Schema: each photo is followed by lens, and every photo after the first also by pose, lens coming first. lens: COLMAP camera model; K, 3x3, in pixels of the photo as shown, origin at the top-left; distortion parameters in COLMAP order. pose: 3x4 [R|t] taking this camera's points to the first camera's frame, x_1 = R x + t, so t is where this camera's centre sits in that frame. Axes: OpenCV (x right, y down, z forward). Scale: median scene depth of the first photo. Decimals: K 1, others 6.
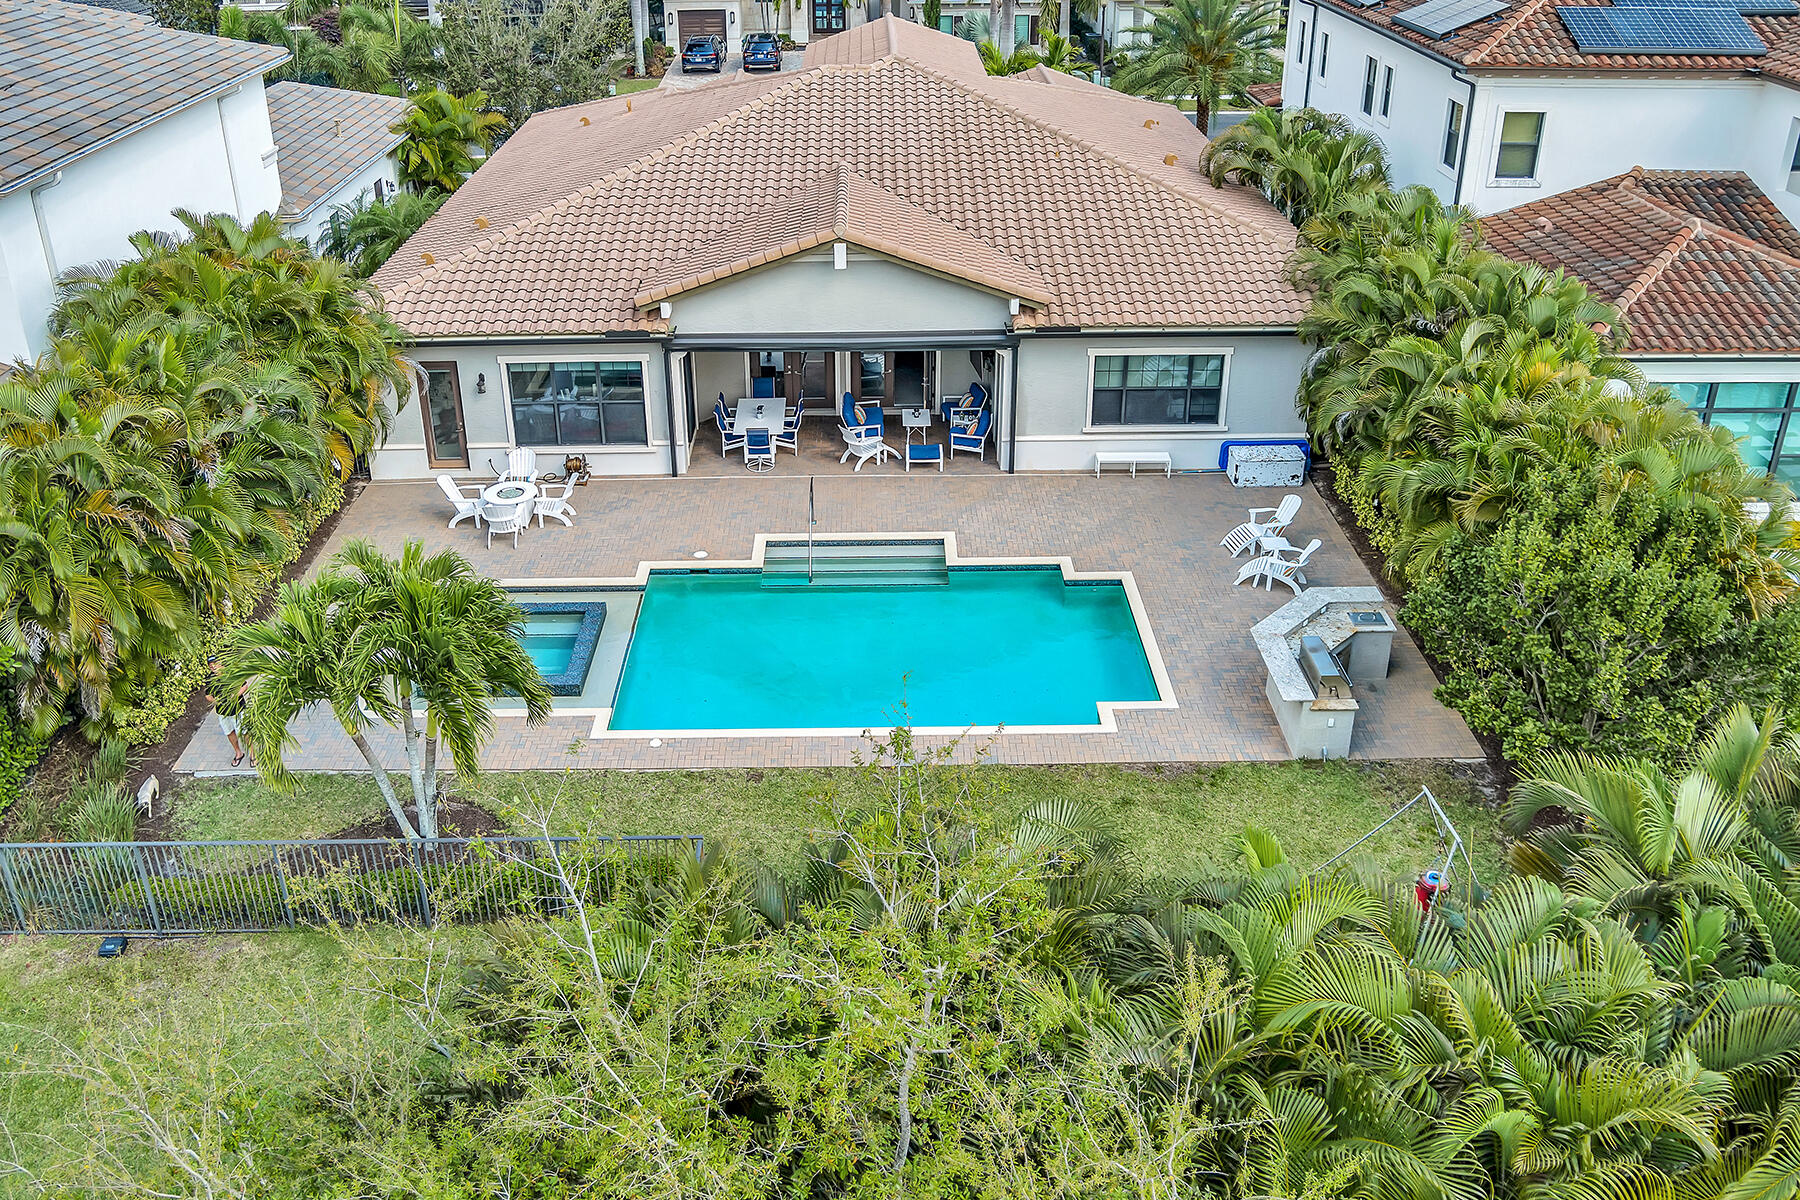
lens RADIAL K [[1540.0, 0, 930.8], [0, 1540.0, 449.1], [0, 0, 1]] dist [-0.027090, 0.001095]
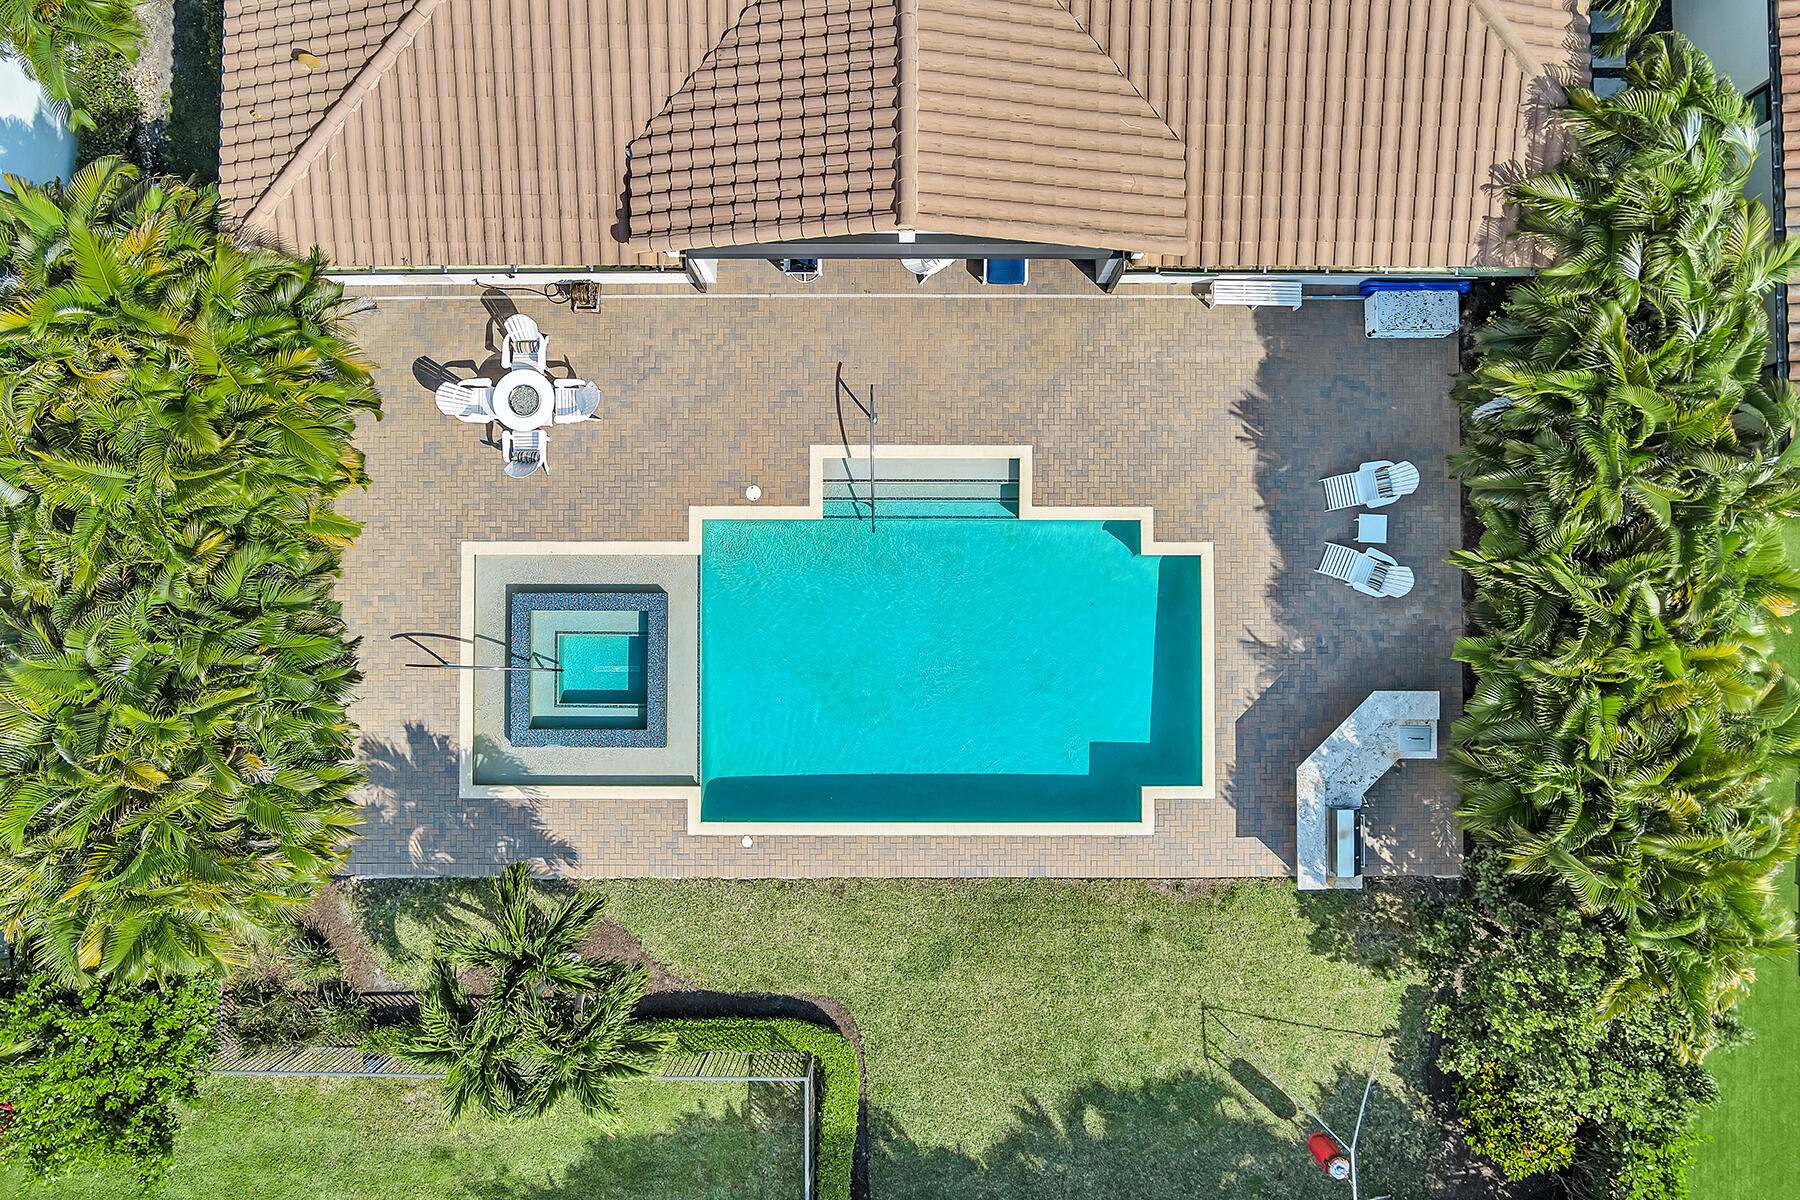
lens RADIAL K [[1490.4, 0, 898.5], [0, 1490.4, 590.3], [0, 0, 1]] dist [-0.078653, 0.030229]
pose [[0.999032, 0.040803, 0.016433, -0.070511], [-0.031852, 0.413373, 0.910005, -0.676603], [0.030338, -0.909647, 0.414272, 0.545225]]
